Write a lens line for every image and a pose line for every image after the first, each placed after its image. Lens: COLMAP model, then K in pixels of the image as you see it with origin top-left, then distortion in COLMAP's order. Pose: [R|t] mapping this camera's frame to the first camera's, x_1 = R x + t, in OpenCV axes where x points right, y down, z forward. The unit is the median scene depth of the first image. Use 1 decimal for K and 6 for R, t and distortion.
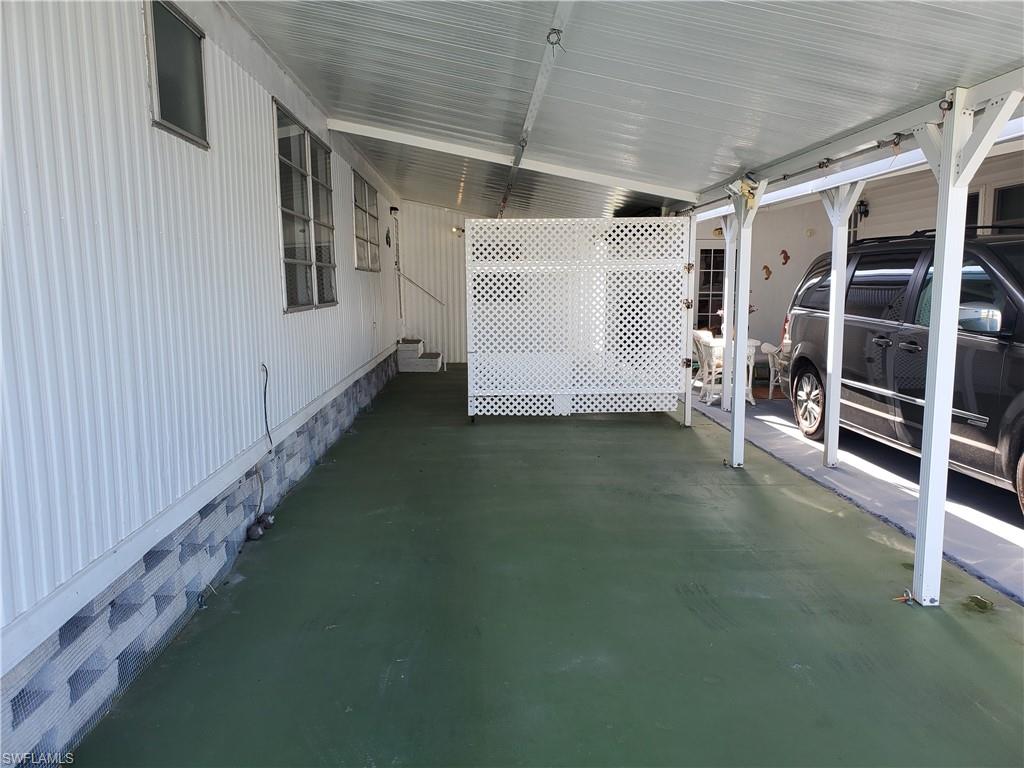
lens RADIAL K [[775.9, 0, 512.0], [0, 775.9, 384.0], [0, 0, 1]] dist [0.075580, -0.078310]
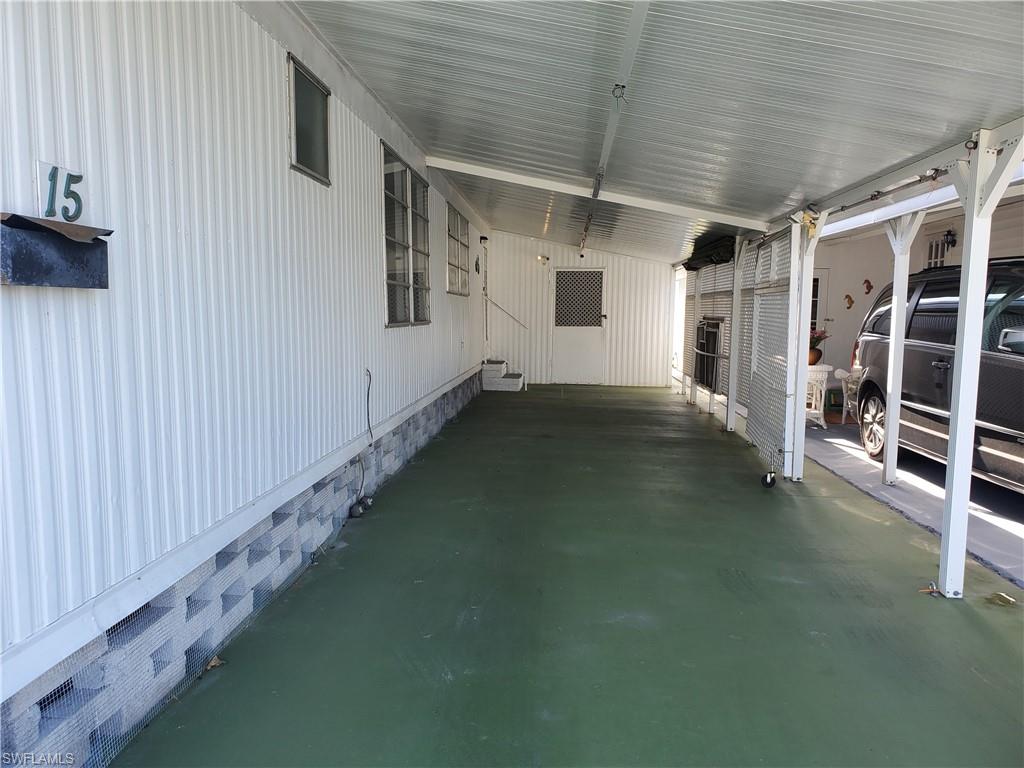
lens RADIAL K [[766.5, 0, 514.4], [0, 766.5, 399.3], [0, 0, 1]] dist [0.113134, -0.114022]
pose [[0.994026, 0.027485, -0.105625, 0.018409], [-0.029161, 0.999472, -0.014359, 0.023028], [0.105174, 0.017353, 0.994302, -0.093741]]
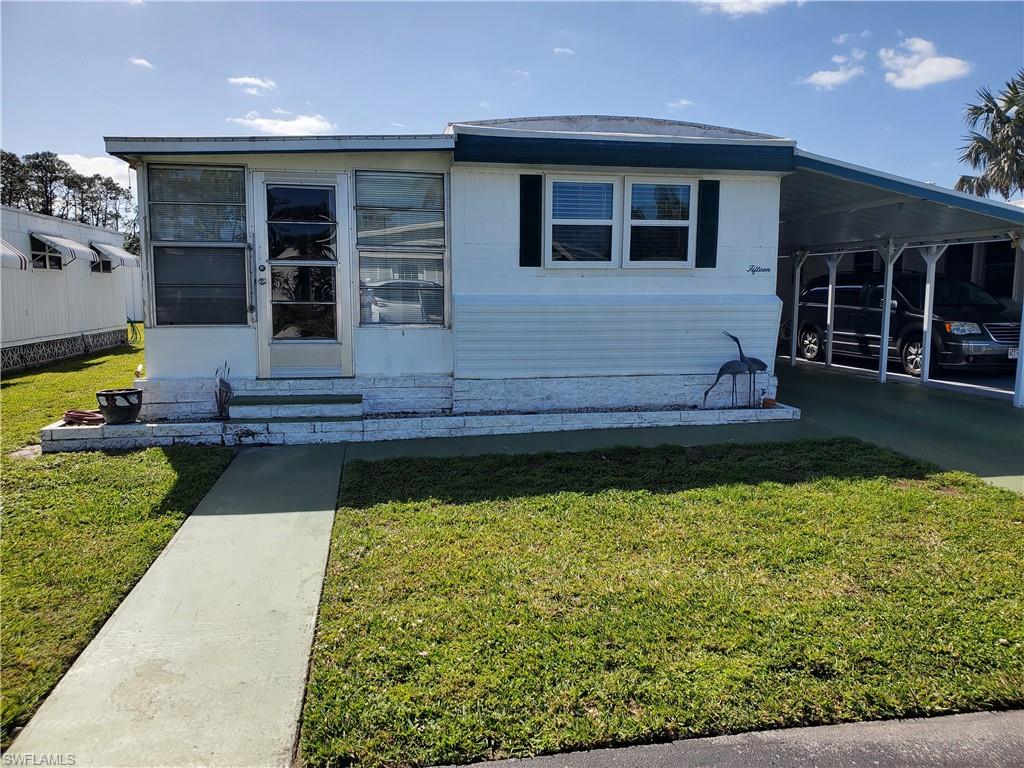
lens RADIAL K [[775.9, 0, 512.0], [0, 775.9, 384.0], [0, 0, 1]] dist [0.075580, -0.078310]
pose [[0.990744, -0.004287, 0.135679, -0.935825], [0.005475, 0.999950, -0.008379, 0.183222], [-0.135636, 0.009044, 0.990717, -1.331329]]
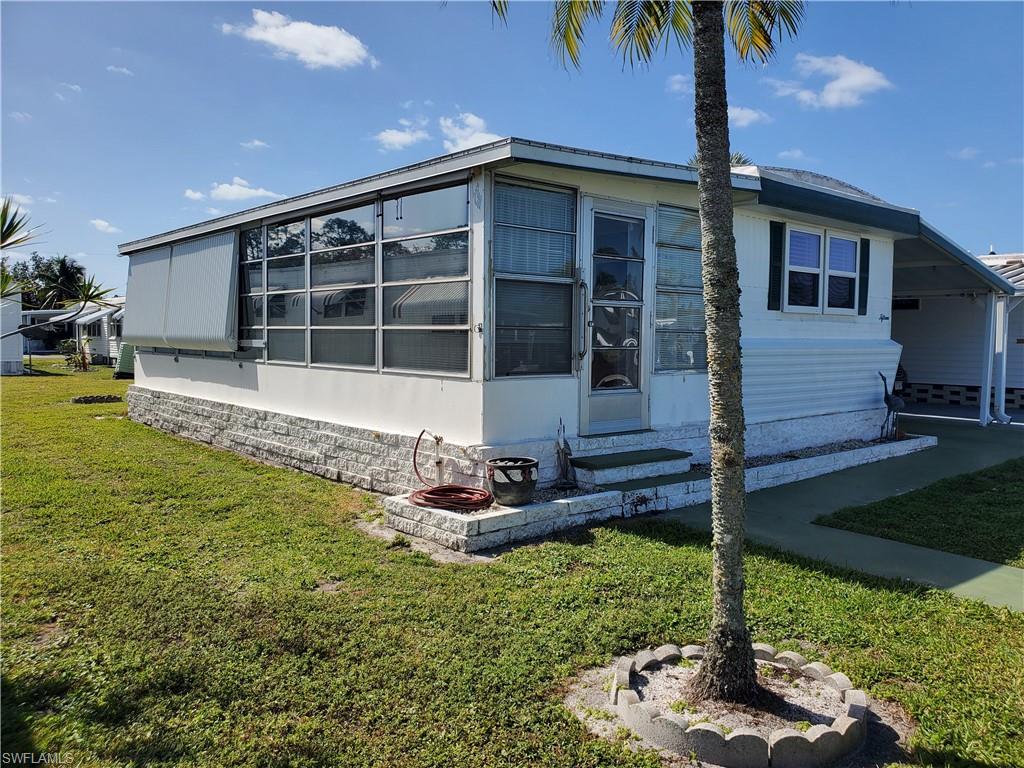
lens RADIAL K [[810.7, 0, 483.0], [0, 810.7, 388.6], [0, 0, 1]] dist [-0.001624, -0.004342]
pose [[0.793496, -0.024741, 0.608073, -2.047258], [0.064756, 0.996933, -0.043940, 0.130766], [-0.605121, 0.074243, 0.792664, -0.776596]]
